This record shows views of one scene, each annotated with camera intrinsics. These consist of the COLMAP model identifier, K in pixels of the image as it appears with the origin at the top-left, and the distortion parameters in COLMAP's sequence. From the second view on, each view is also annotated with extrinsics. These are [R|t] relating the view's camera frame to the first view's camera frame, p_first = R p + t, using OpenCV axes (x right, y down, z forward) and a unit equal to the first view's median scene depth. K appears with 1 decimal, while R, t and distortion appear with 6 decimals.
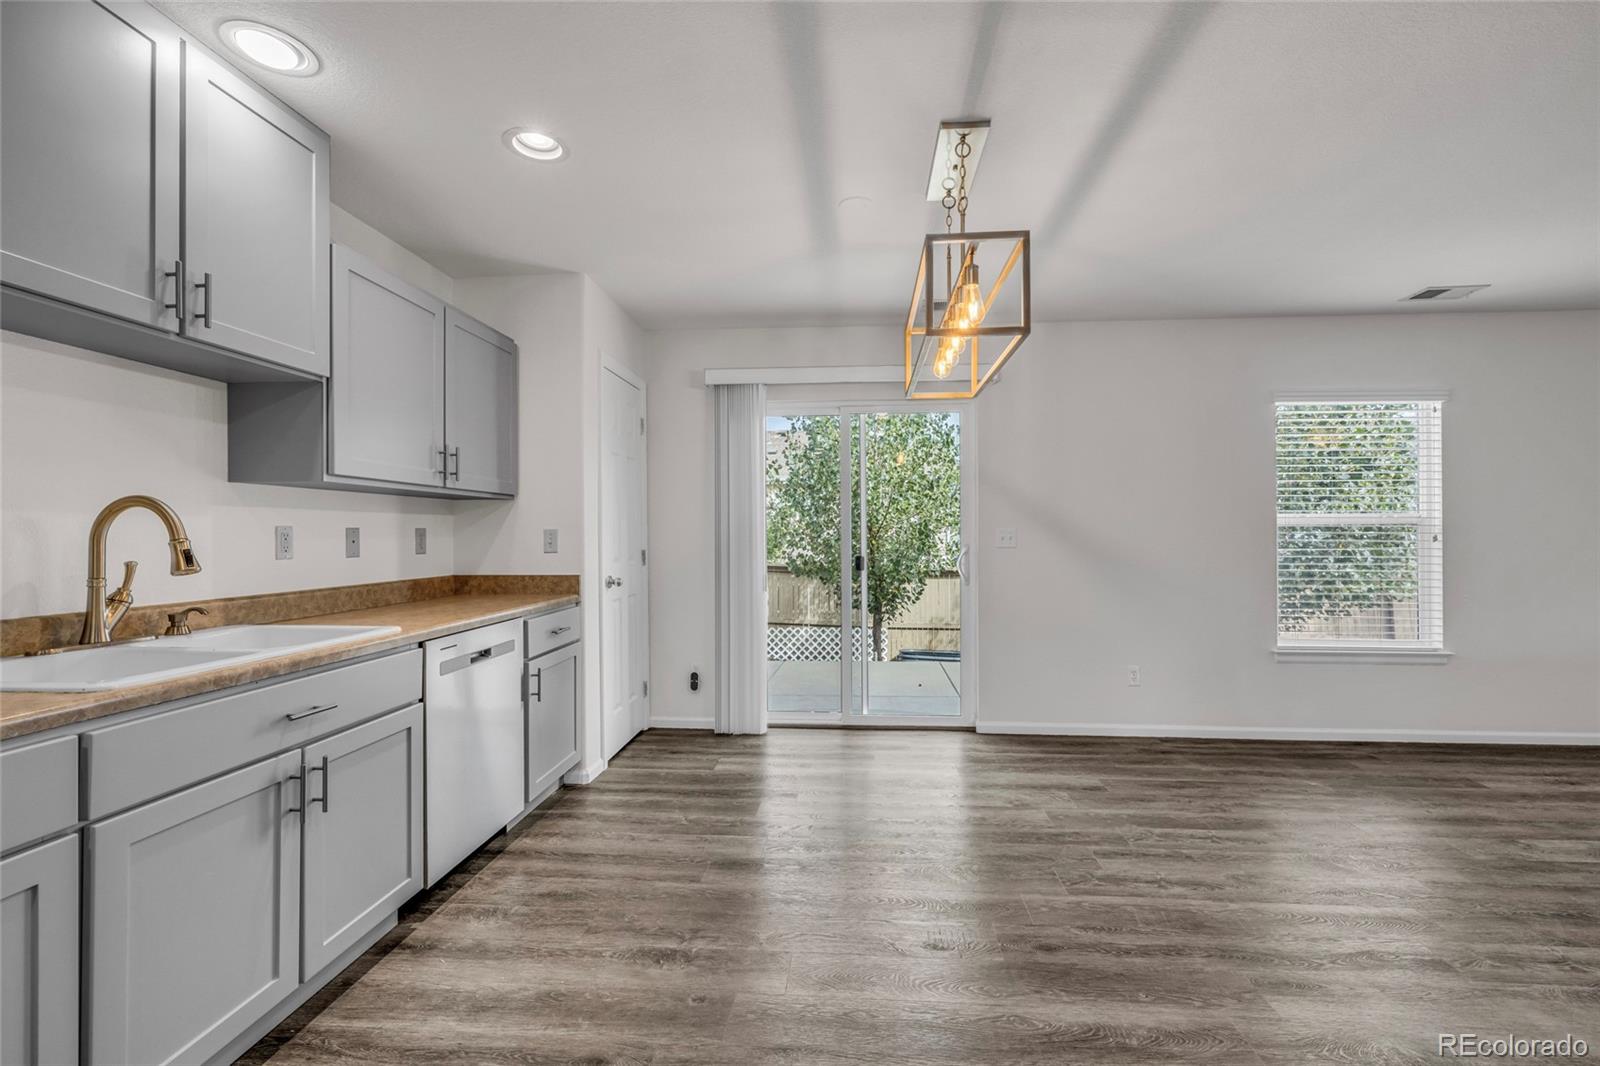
lens RADIAL K [[672.6, 0, 816.8], [0, 672.6, 532.2], [0, 0, 1]] dist [0.002583, -0.001537]
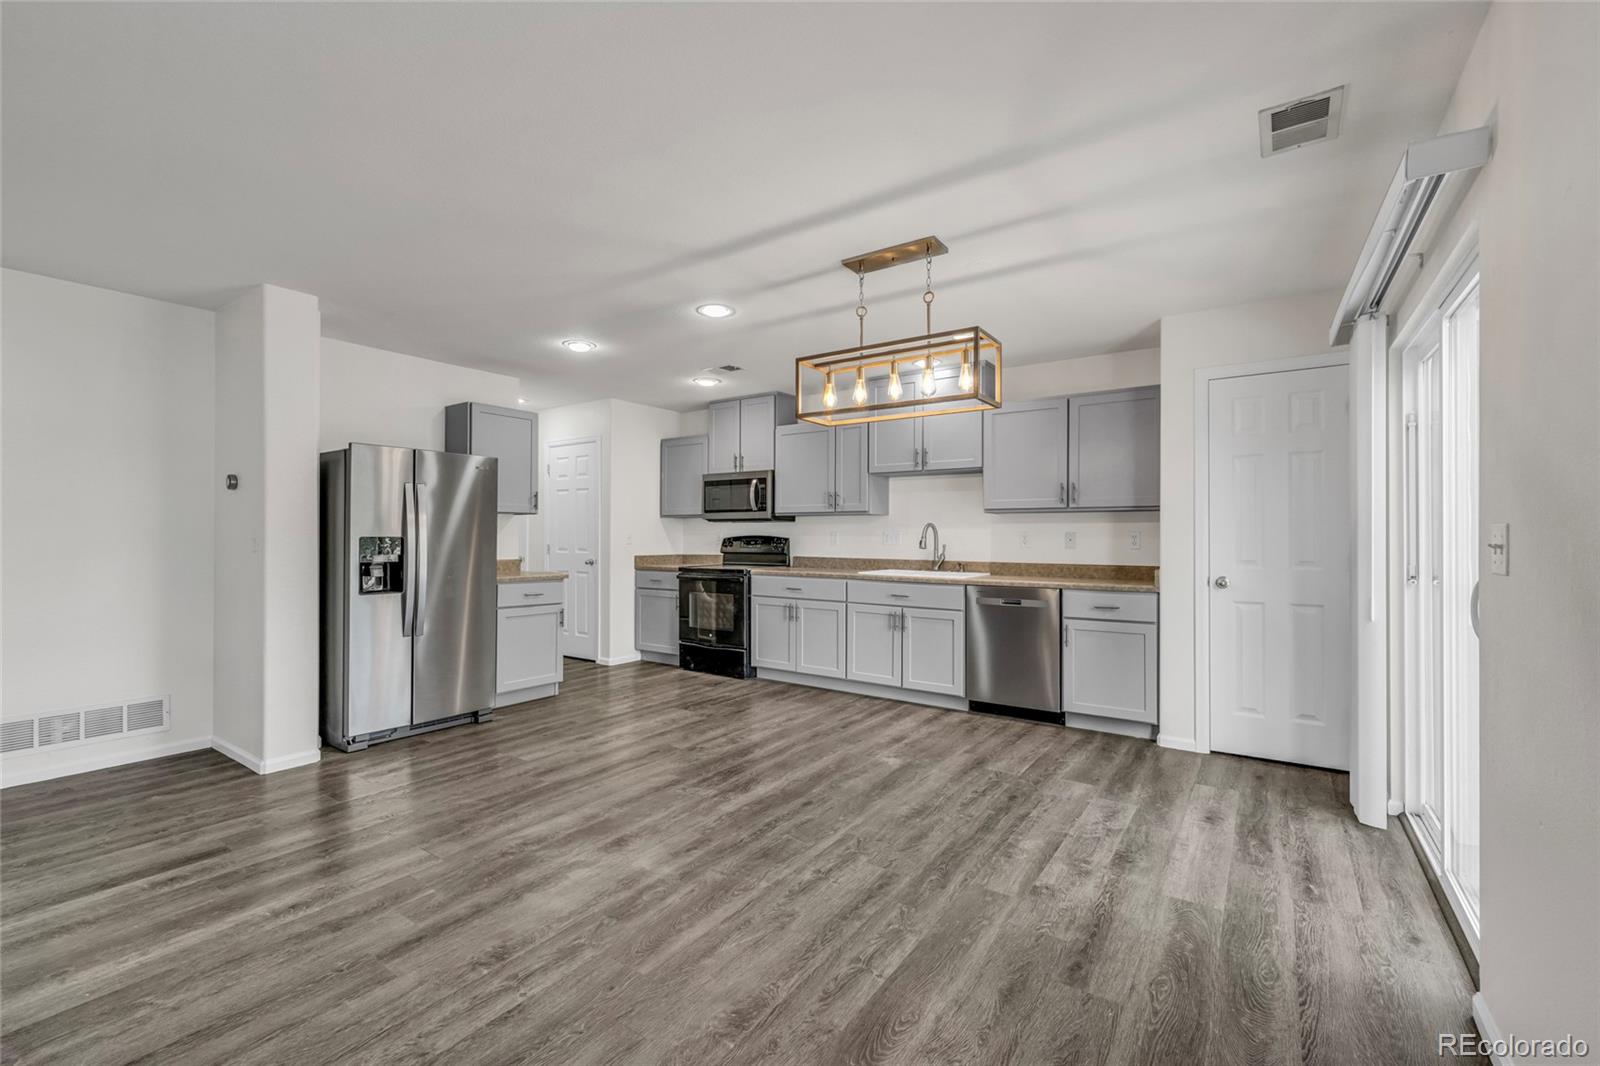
lens RADIAL K [[672.6, 0, 801.7], [0, 672.6, 537.9], [0, 0, 1]] dist [0.002583, -0.001537]
pose [[-0.508189, 0.004024, -0.861236, 1.404179], [0.001386, 0.999992, 0.003854, 0.000712], [0.861245, 0.000765, -0.508190, 1.485169]]
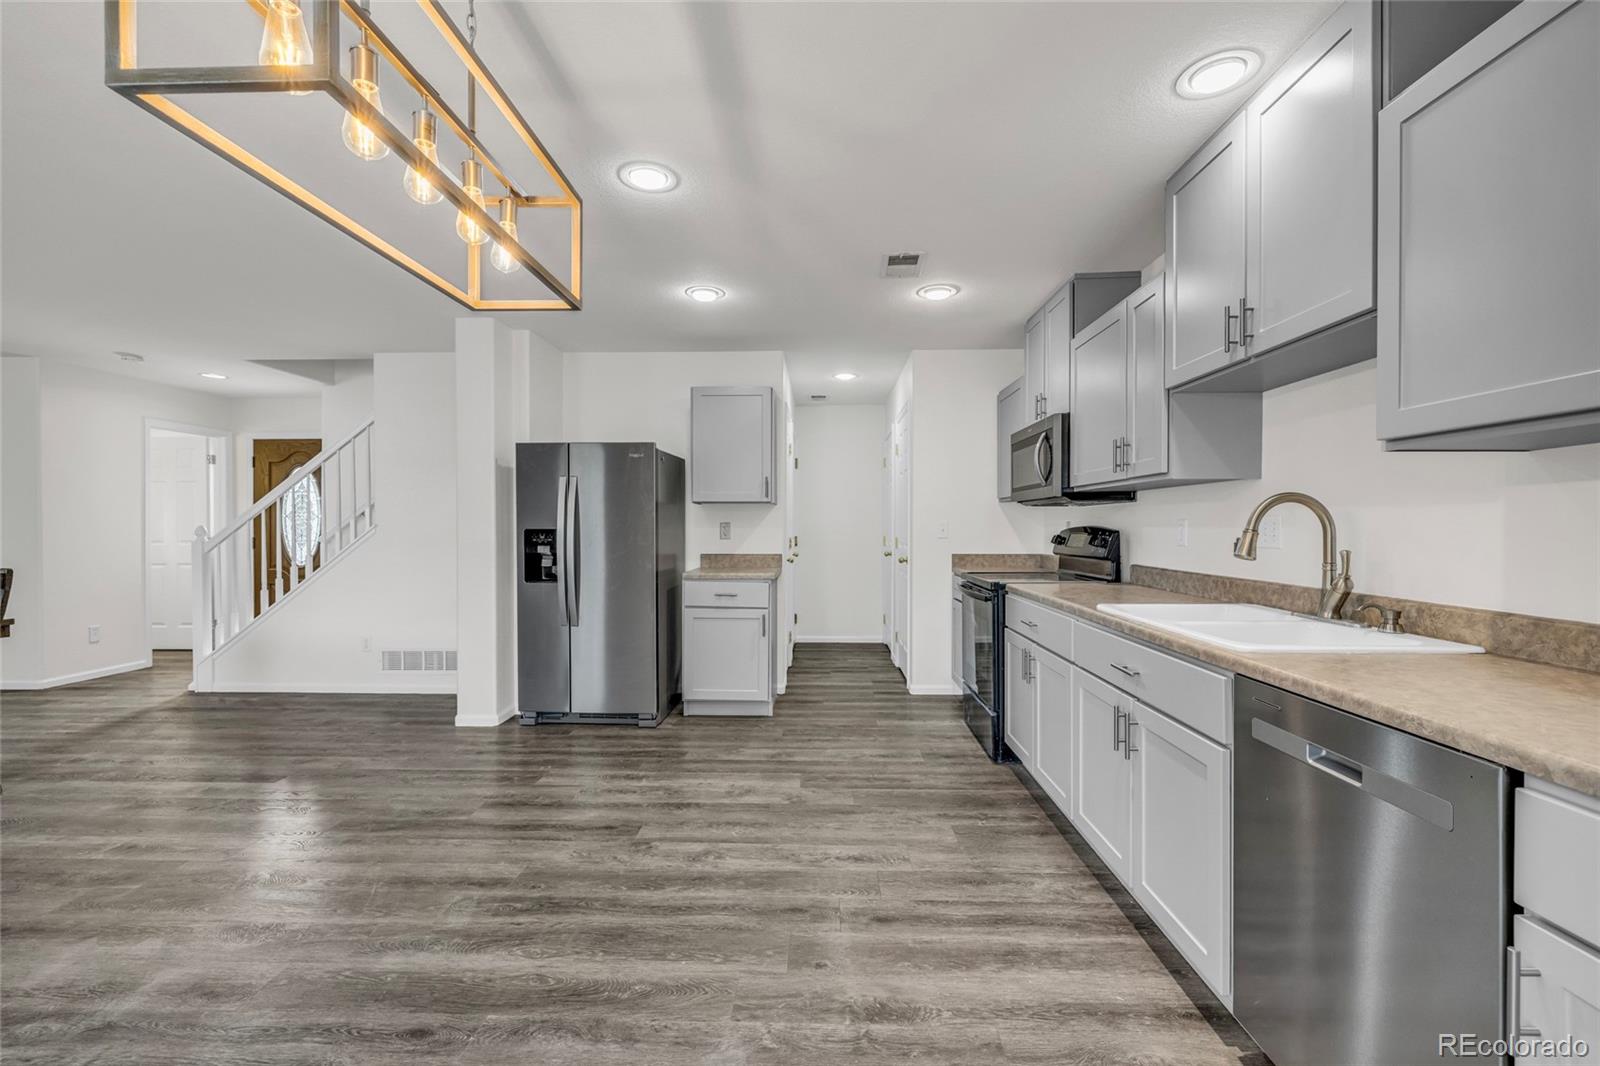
lens RADIAL K [[672.6, 0, 808.5], [0, 672.6, 533.0], [0, 0, 1]] dist [0.002583, -0.001537]
pose [[-0.998853, 0.003658, -0.047743, -0.079812], [0.003374, 0.999976, 0.006013, 0.004830], [0.047764, 0.005845, -0.998842, 1.536573]]
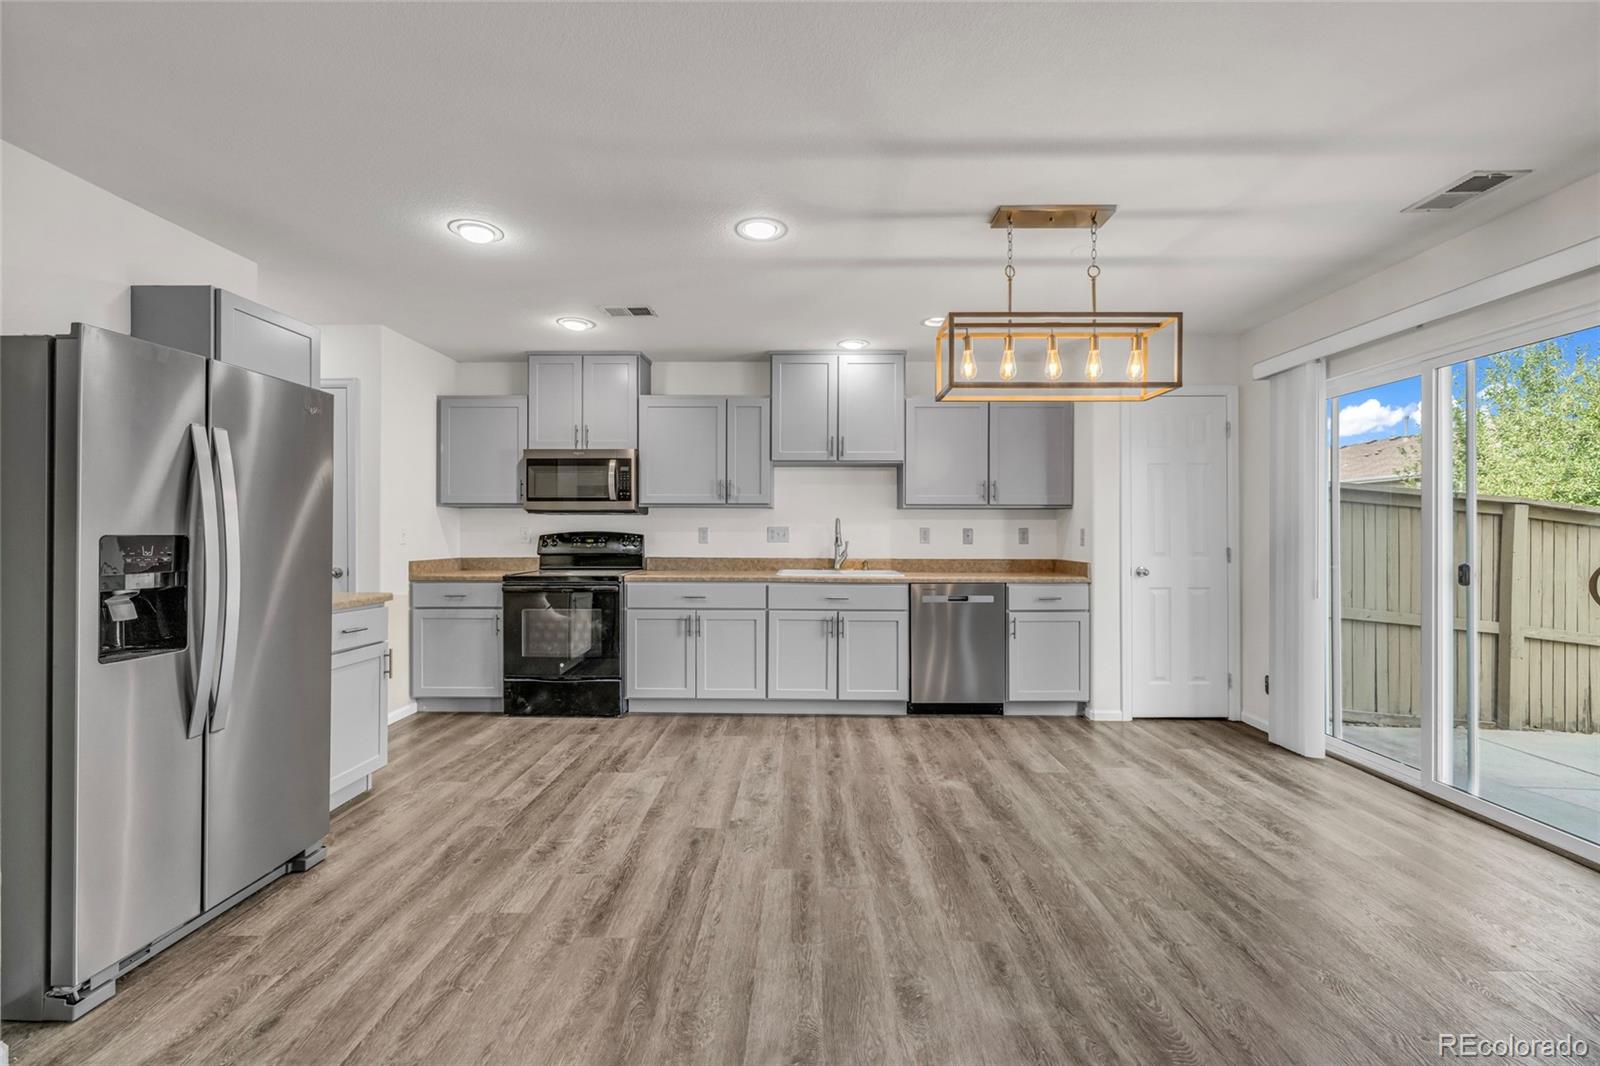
lens RADIAL K [[672.6, 0, 797.8], [0, 672.6, 539.2], [0, 0, 1]] dist [0.002583, -0.001537]
pose [[0.055805, 0.013247, -0.998354, 1.324169], [0.001248, 0.999910, 0.013338, -0.002388], [0.998441, -0.001991, 0.055784, 0.483331]]
